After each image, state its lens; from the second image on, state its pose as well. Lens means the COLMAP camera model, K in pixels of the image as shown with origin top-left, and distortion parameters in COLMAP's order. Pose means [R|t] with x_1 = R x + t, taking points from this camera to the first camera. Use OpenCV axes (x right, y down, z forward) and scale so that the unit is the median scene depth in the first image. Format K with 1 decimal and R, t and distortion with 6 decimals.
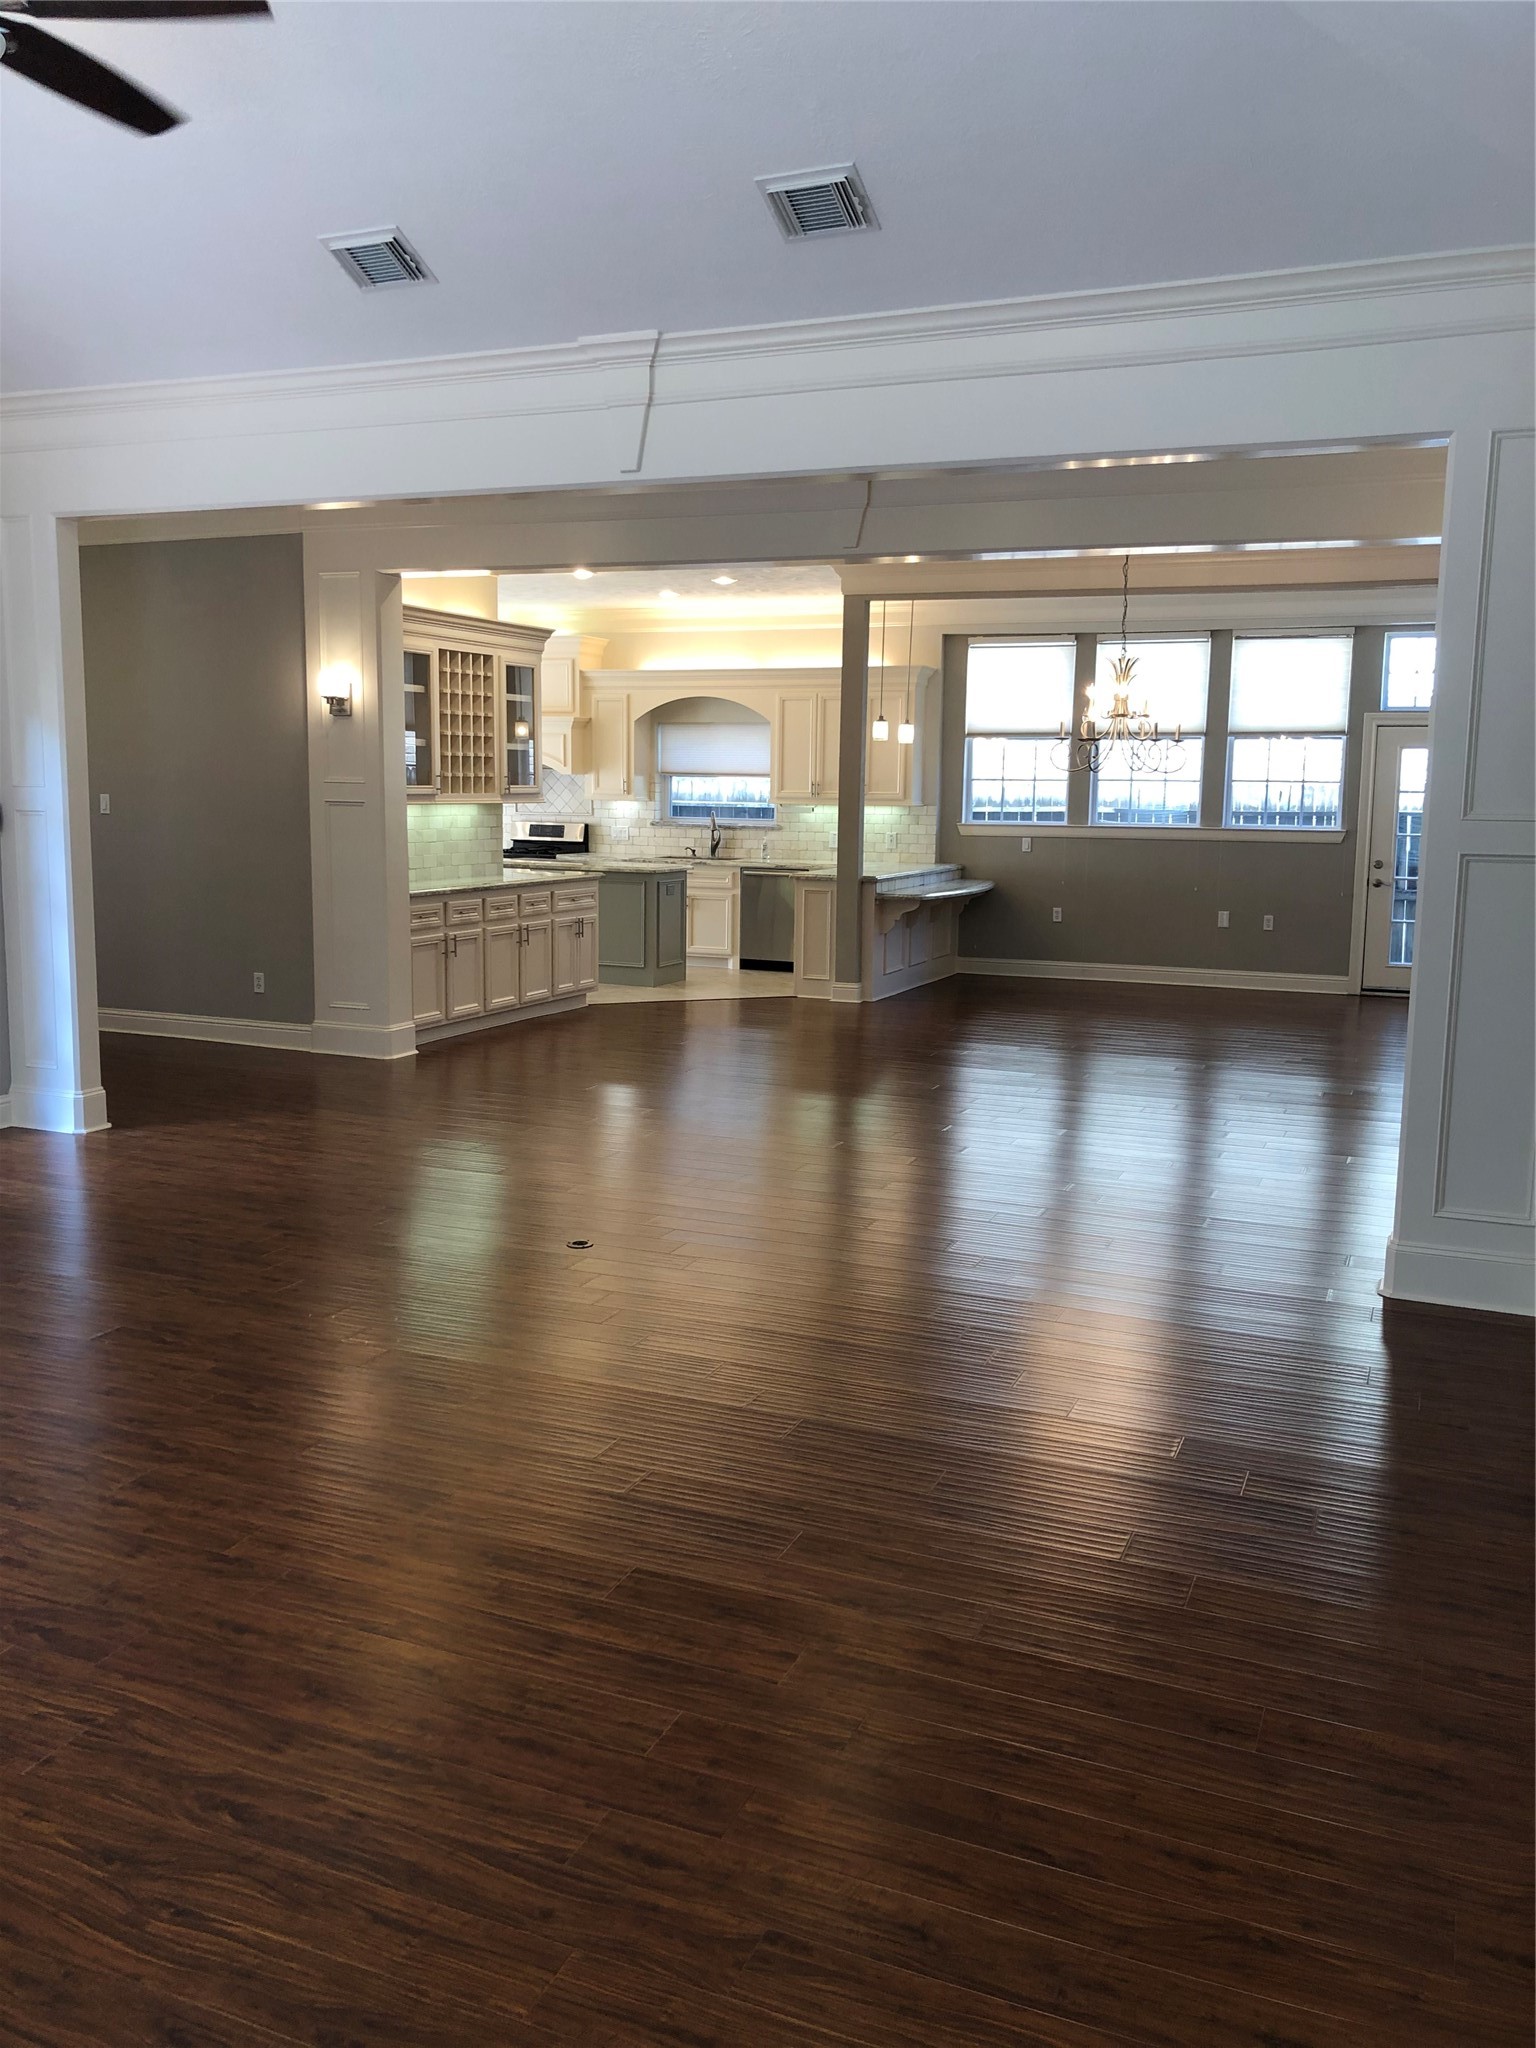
lens RADIAL K [[1673.9, 0, 770.7], [0, 1673.9, 1021.4], [0, 0, 1]] dist [0.001343, 0.022102]
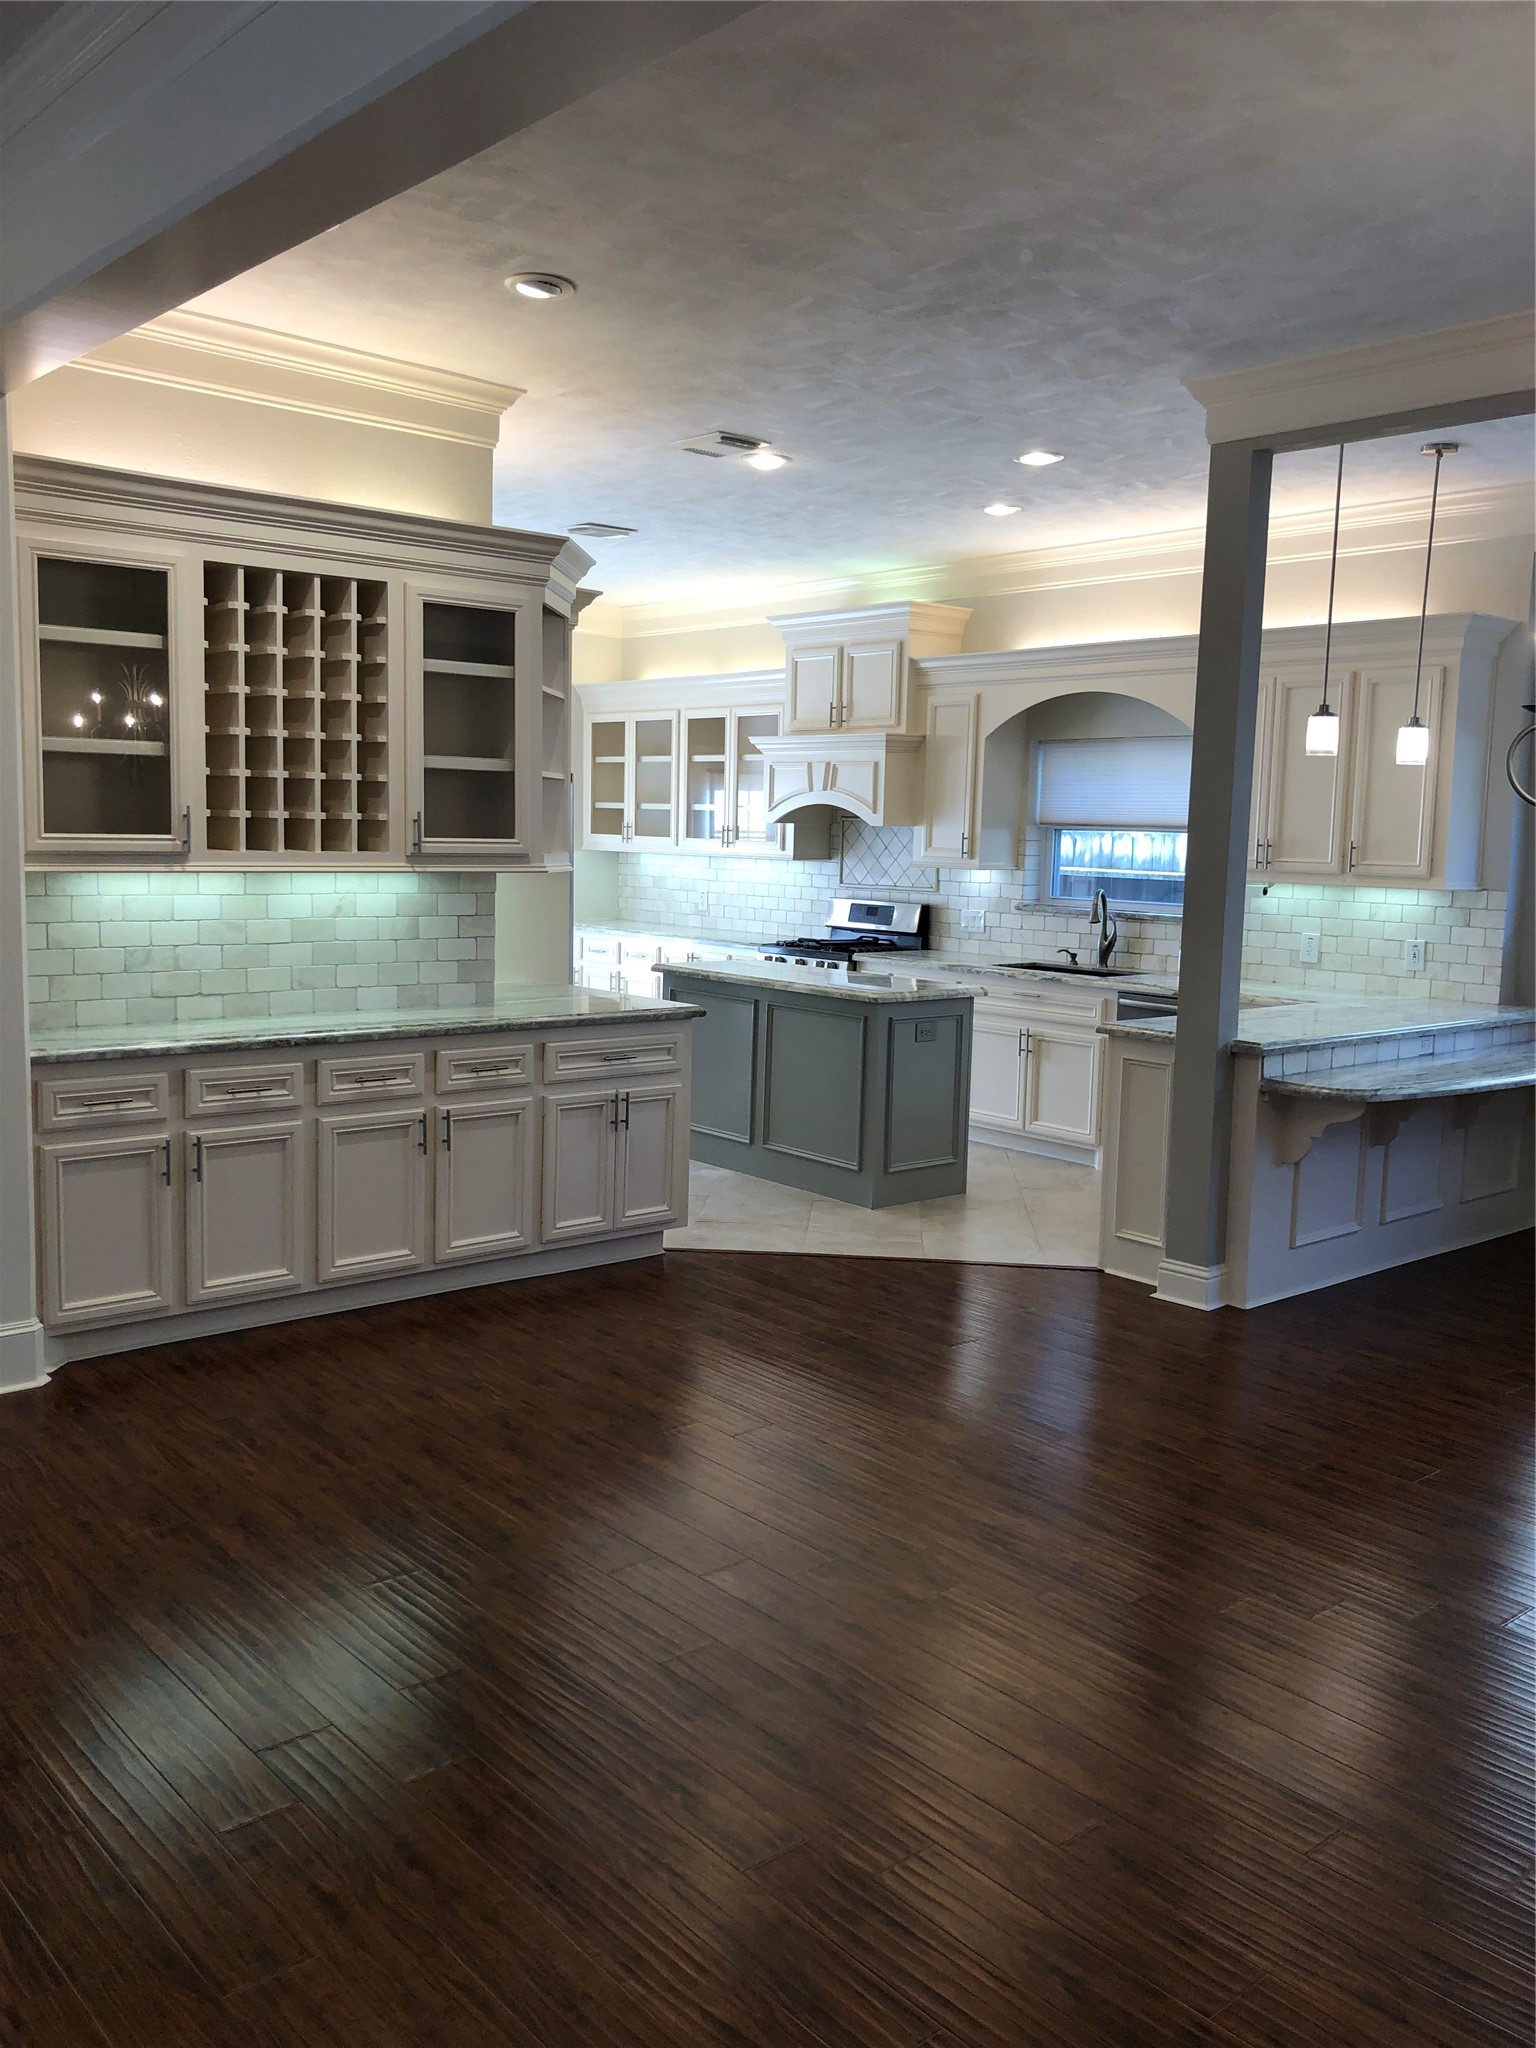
lens RADIAL K [[1698.1, 0, 714.2], [0, 1698.1, 1013.6], [0, 0, 1]] dist [0.008368, 0.005791]
pose [[0.888555, 0.058221, -0.455062, 0.131535], [-0.076550, 0.996824, -0.021938, -0.067488], [0.452339, 0.054328, 0.890190, 0.472298]]
